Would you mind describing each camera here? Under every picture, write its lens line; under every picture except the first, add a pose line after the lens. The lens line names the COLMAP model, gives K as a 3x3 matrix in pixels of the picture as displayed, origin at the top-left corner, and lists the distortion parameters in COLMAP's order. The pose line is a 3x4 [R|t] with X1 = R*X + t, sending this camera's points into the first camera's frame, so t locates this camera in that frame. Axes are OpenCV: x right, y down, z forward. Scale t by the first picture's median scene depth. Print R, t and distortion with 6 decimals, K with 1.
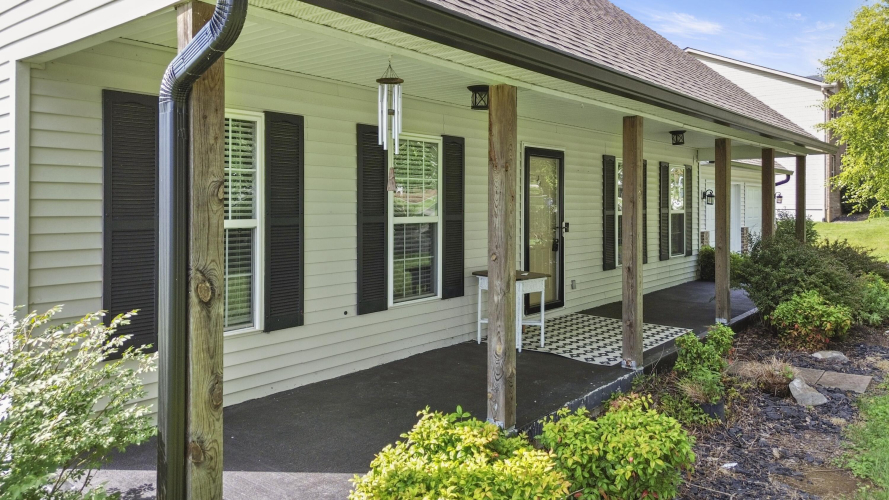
lens RADIAL K [[647.7, 0, 443.9], [0, 647.7, 250.4], [0, 0, 1]] dist [0.045149, -0.028158]
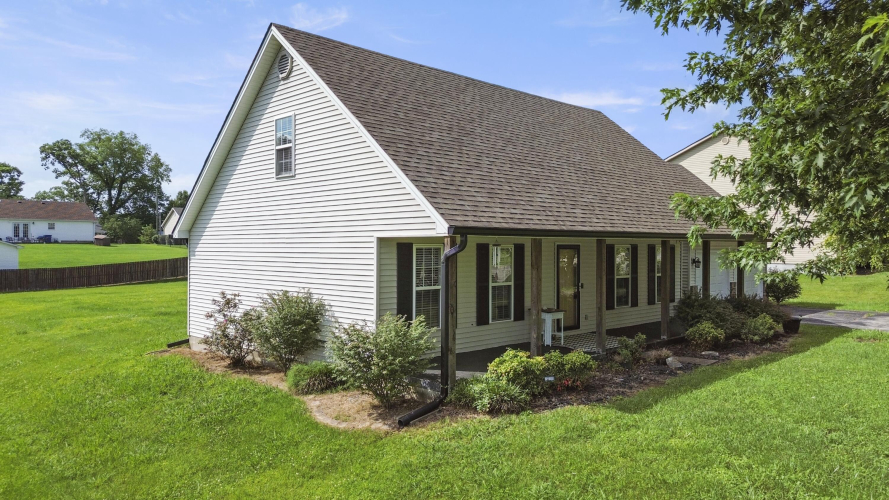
lens RADIAL K [[647.7, 0, 442.6], [0, 647.7, 249.9], [0, 0, 1]] dist [0.045149, -0.028158]
pose [[0.993517, 0.003203, -0.113637, 0.006824], [-0.010779, 0.997754, -0.066119, -0.015398], [0.113170, 0.066915, 0.991320, -1.178391]]
